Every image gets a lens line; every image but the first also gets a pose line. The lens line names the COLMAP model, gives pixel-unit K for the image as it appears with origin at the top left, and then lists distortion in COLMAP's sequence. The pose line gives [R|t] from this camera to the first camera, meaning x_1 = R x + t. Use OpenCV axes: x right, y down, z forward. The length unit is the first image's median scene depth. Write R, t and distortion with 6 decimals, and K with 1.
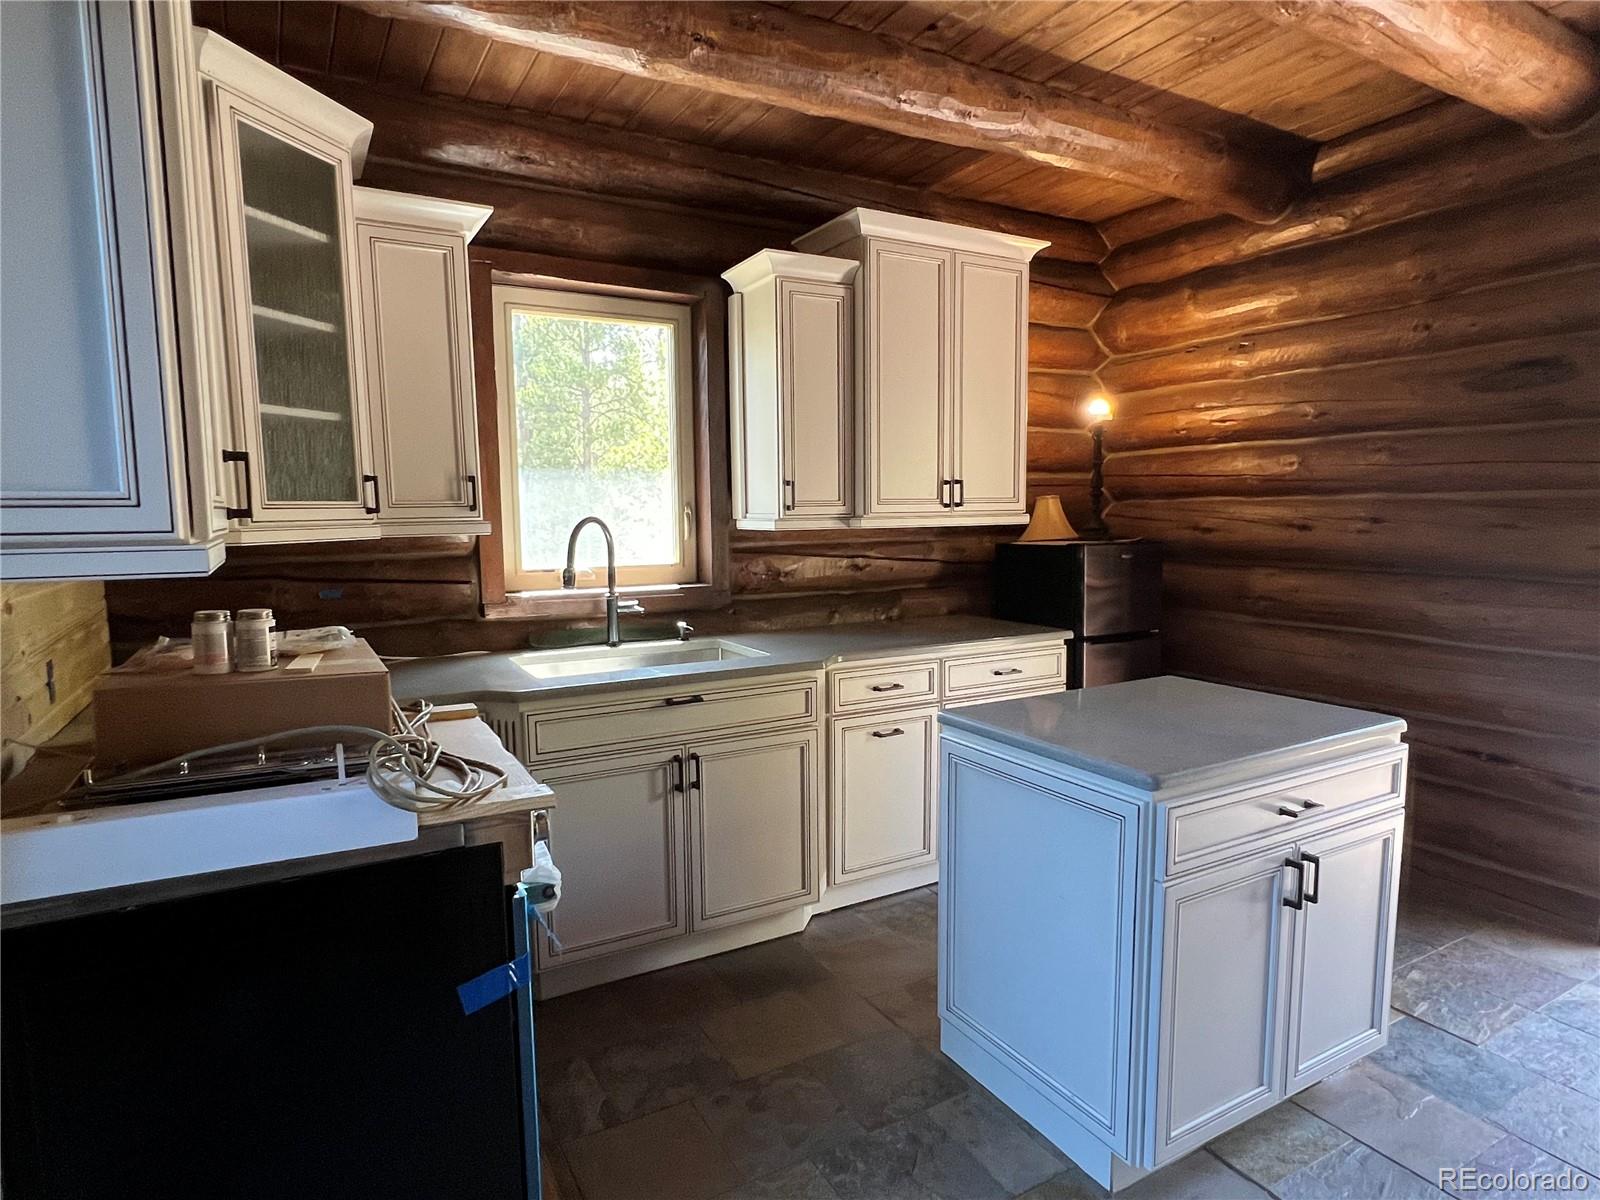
lens RADIAL K [[906.8, 0, 800.0], [0, 906.8, 600.0], [0, 0, 1]] dist [0.001212, 0.000184]
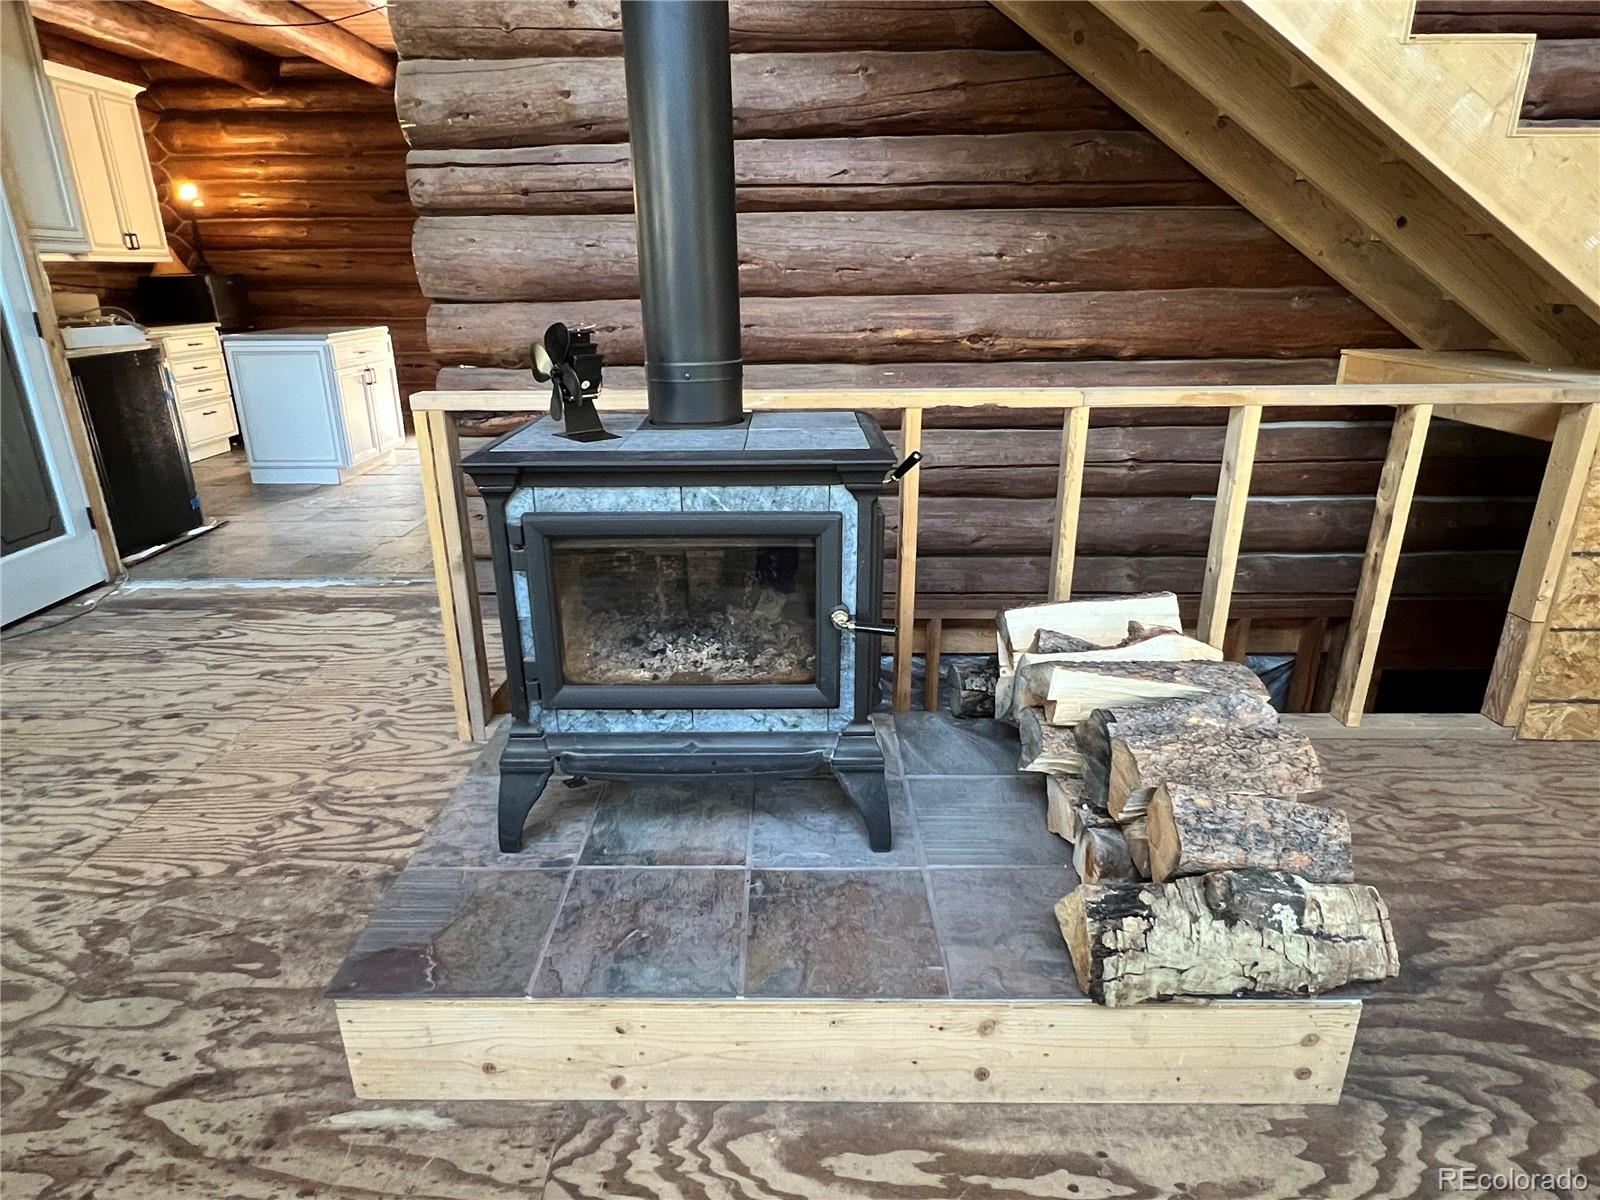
lens RADIAL K [[938.5, 0, 803.8], [0, 938.5, 628.5], [0, 0, 1]] dist [0.001632, -0.001477]
pose [[0.498119, -0.298668, 0.814049, -0.806684], [0.088027, 0.951375, 0.295188, 0.157136], [-0.862629, -0.075381, 0.500189, -0.988075]]
